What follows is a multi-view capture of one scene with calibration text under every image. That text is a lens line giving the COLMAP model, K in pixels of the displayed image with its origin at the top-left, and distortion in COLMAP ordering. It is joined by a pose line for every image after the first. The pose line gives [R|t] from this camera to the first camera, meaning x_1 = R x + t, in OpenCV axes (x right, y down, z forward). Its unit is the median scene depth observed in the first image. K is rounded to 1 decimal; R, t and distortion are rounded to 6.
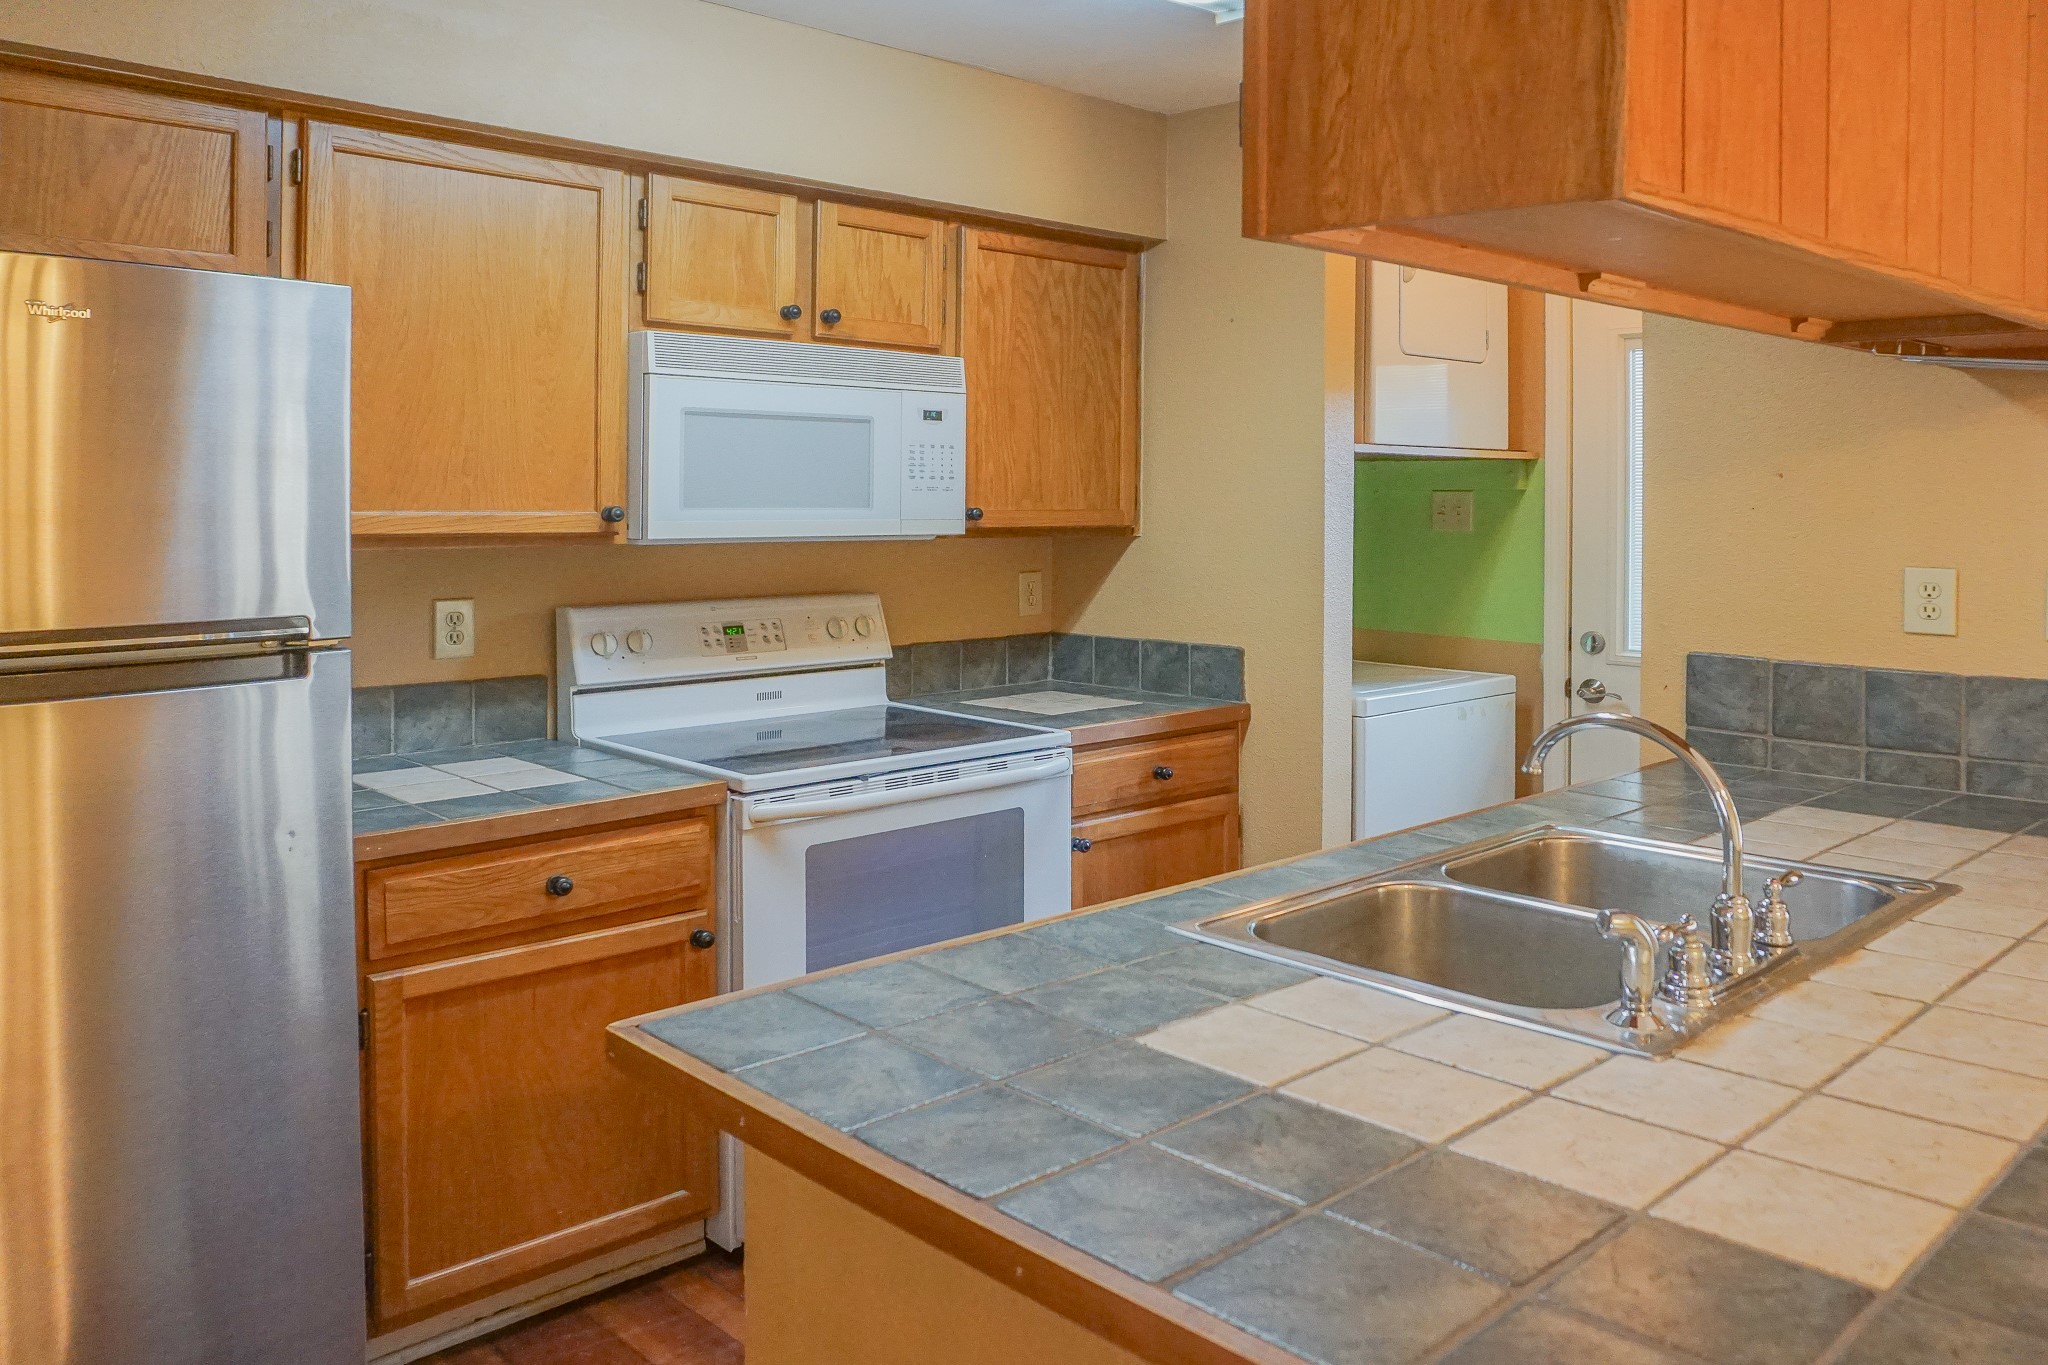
lens RADIAL K [[1489.8, 0, 999.4], [0, 1489.8, 506.8], [0, 0, 1]] dist [-0.036681, 0.003006]
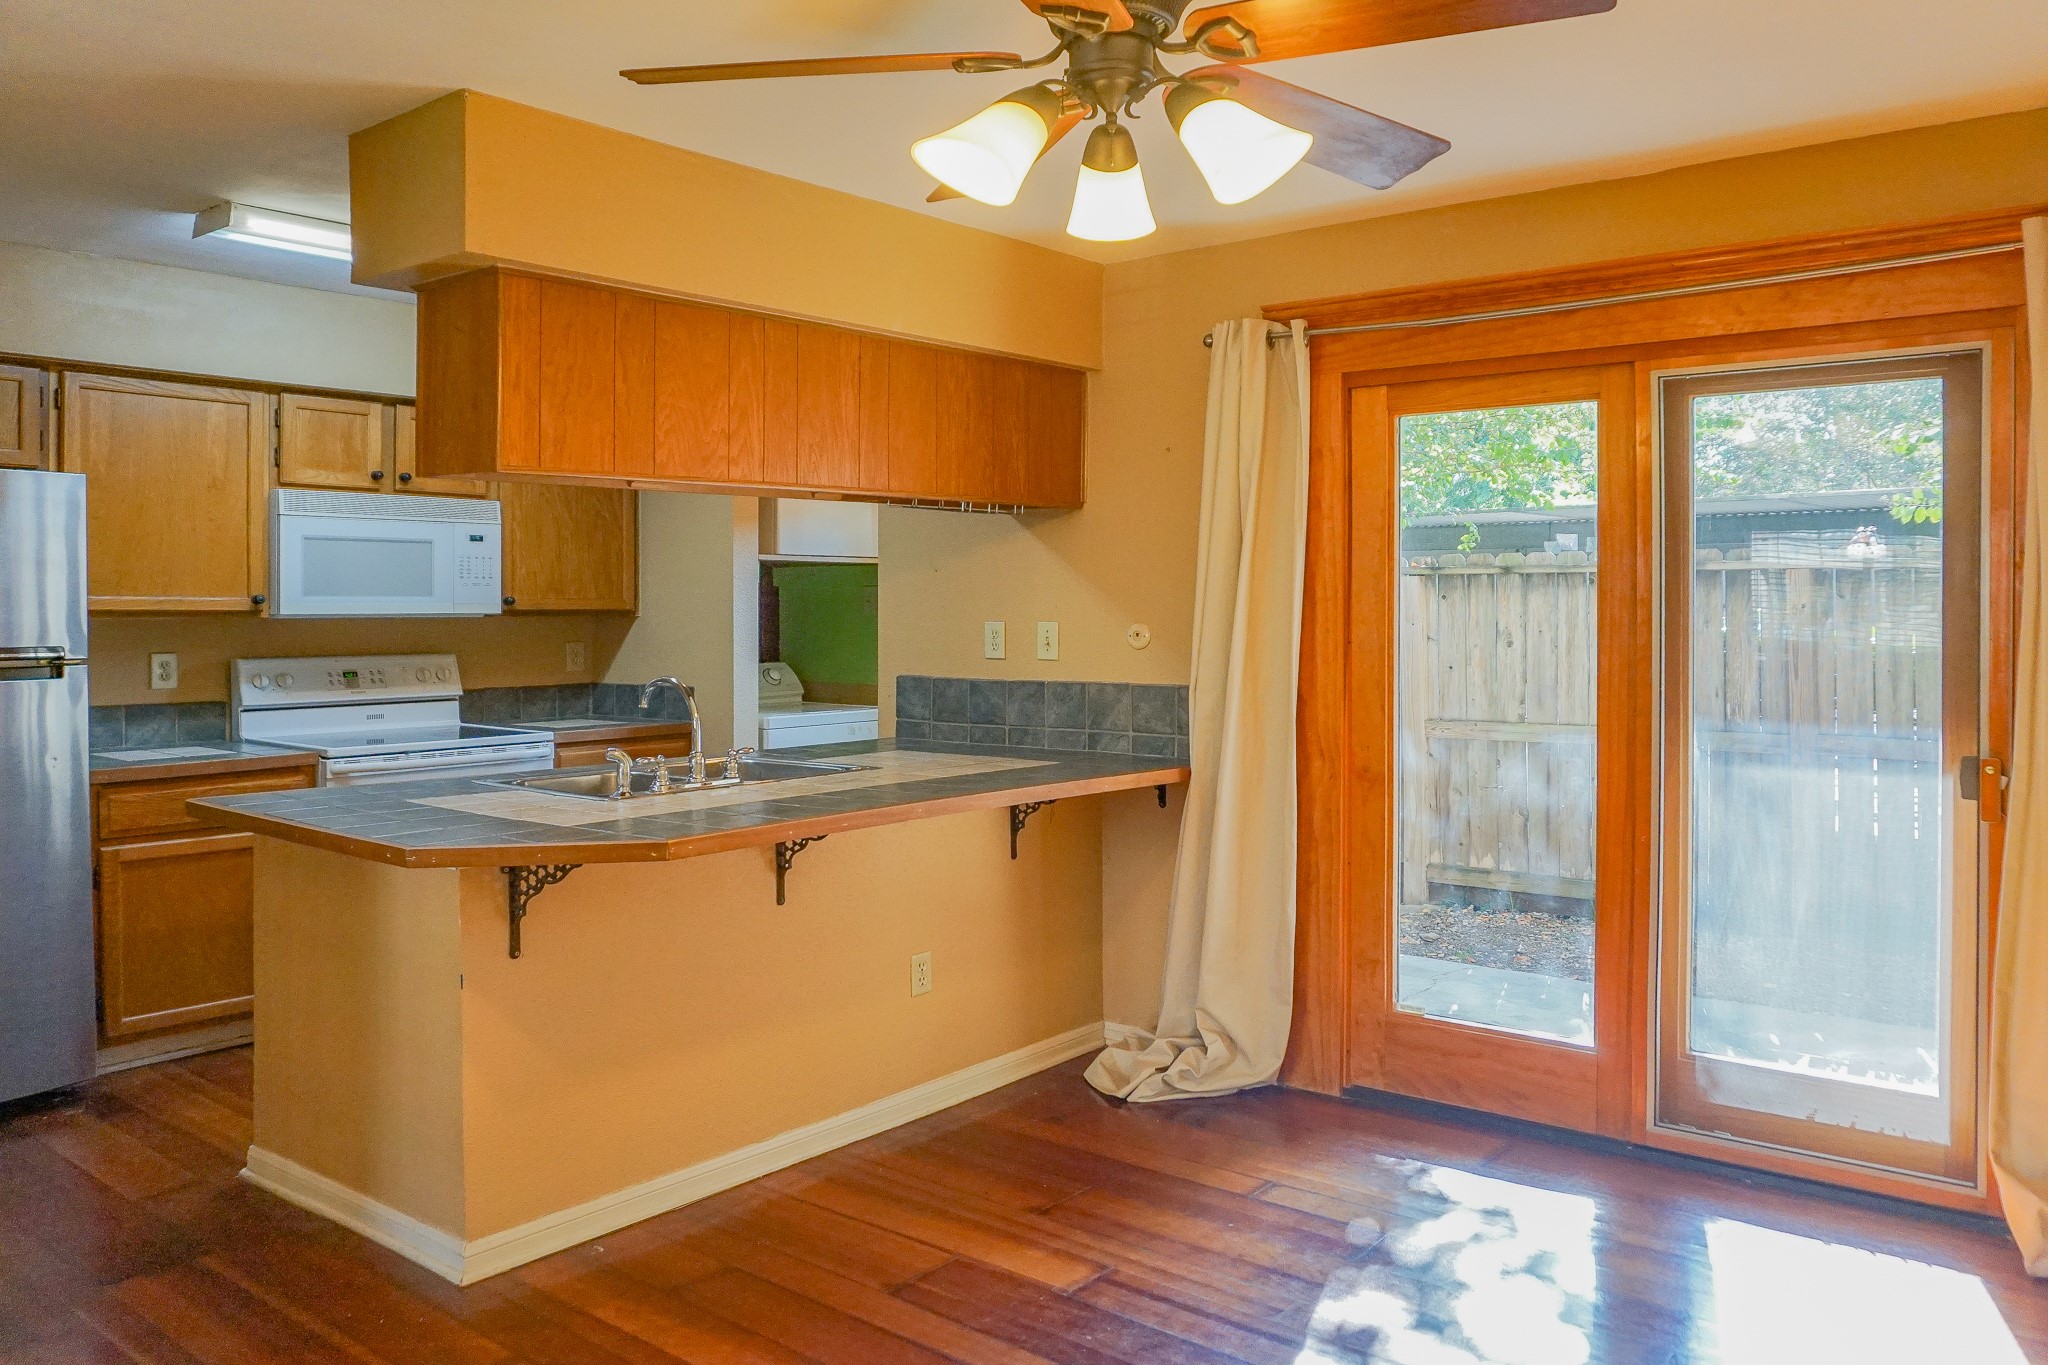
lens RADIAL K [[1510.0, 0, 913.4], [0, 1510.0, 618.7], [0, 0, 1]] dist [-0.010292, 0.000603]
pose [[0.998075, -0.007545, 0.061564, 0.357806], [0.007663, 0.999969, -0.001688, 0.034230], [-0.061549, 0.002156, 0.998102, -0.710159]]
